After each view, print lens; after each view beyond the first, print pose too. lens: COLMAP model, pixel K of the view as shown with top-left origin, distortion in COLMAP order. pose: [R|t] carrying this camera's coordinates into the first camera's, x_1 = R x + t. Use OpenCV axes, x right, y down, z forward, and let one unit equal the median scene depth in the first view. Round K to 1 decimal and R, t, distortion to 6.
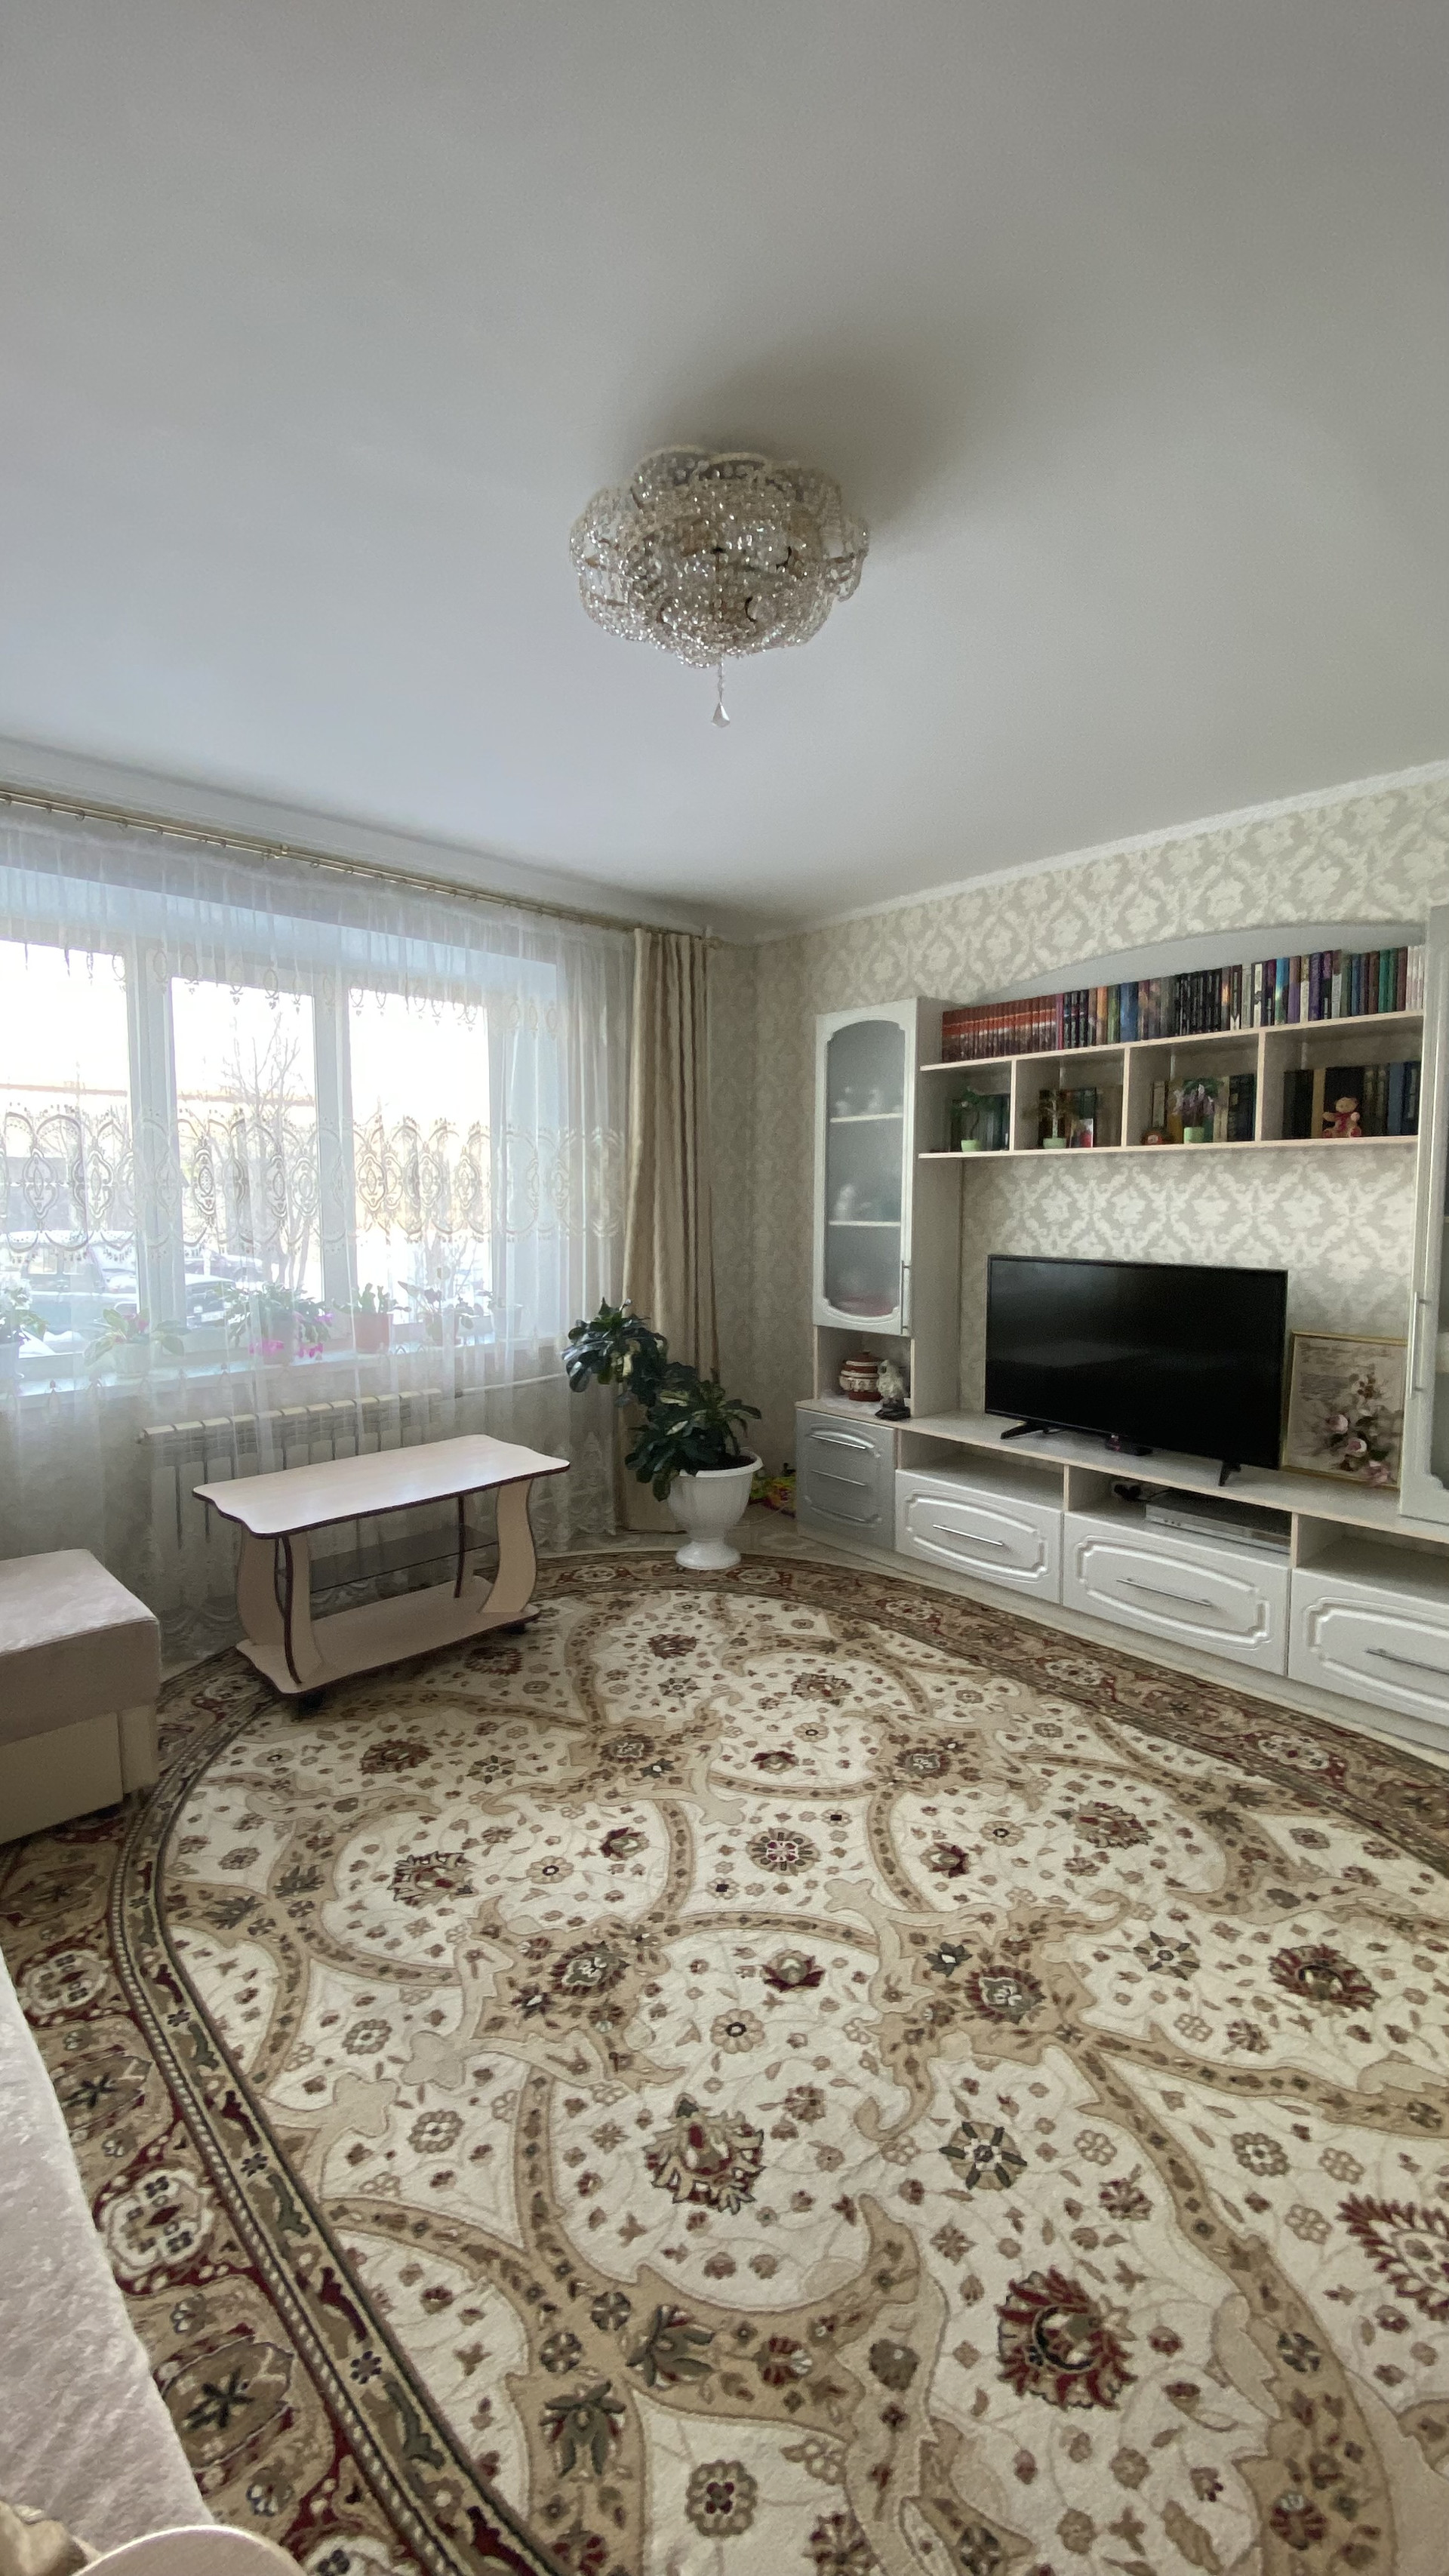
lens RADIAL K [[1062.8, 0, 795.1], [0, 1062.8, 1270.8], [0, 0, 1]] dist [-0.000648, -0.009176]
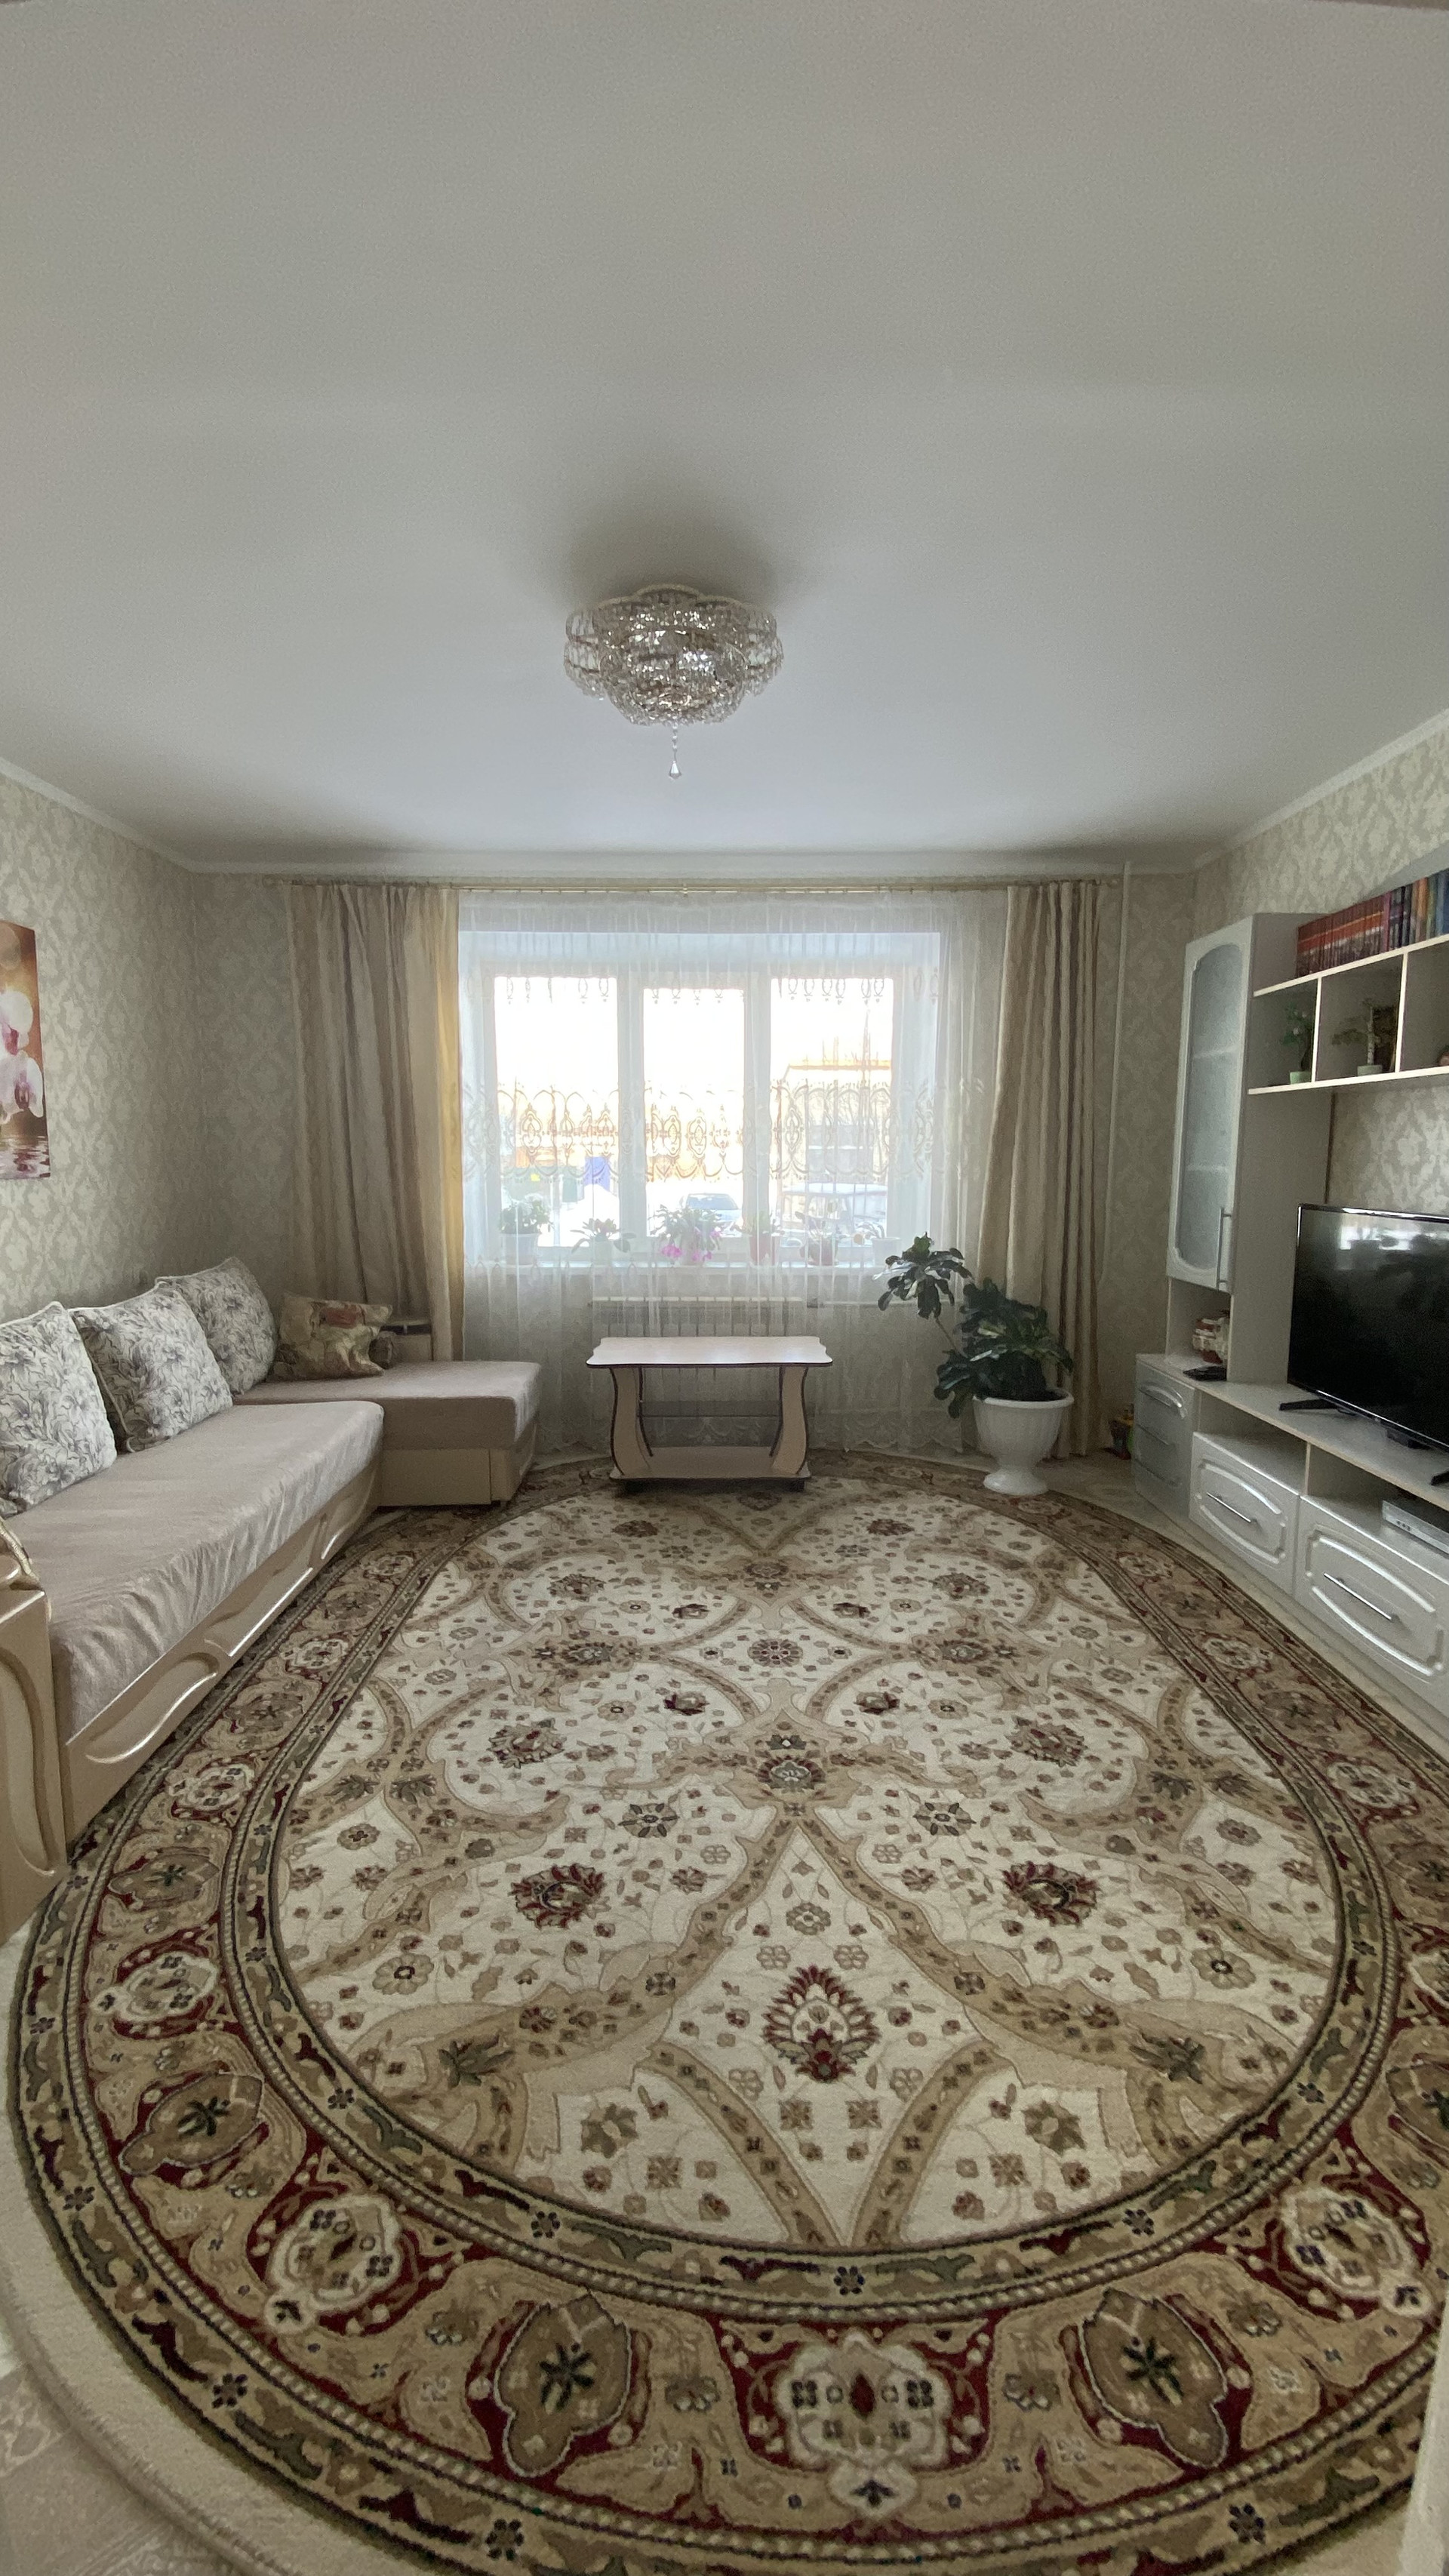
lens RADIAL K [[1062.8, 0, 712.7], [0, 1062.8, 1280.6], [0, 0, 1]] dist [-0.000648, -0.009176]
pose [[0.730260, 0.084983, -0.677863, 0.714413], [-0.062104, 0.996382, 0.058011, 0.047184], [0.680340, -0.000265, 0.732896, 0.043832]]
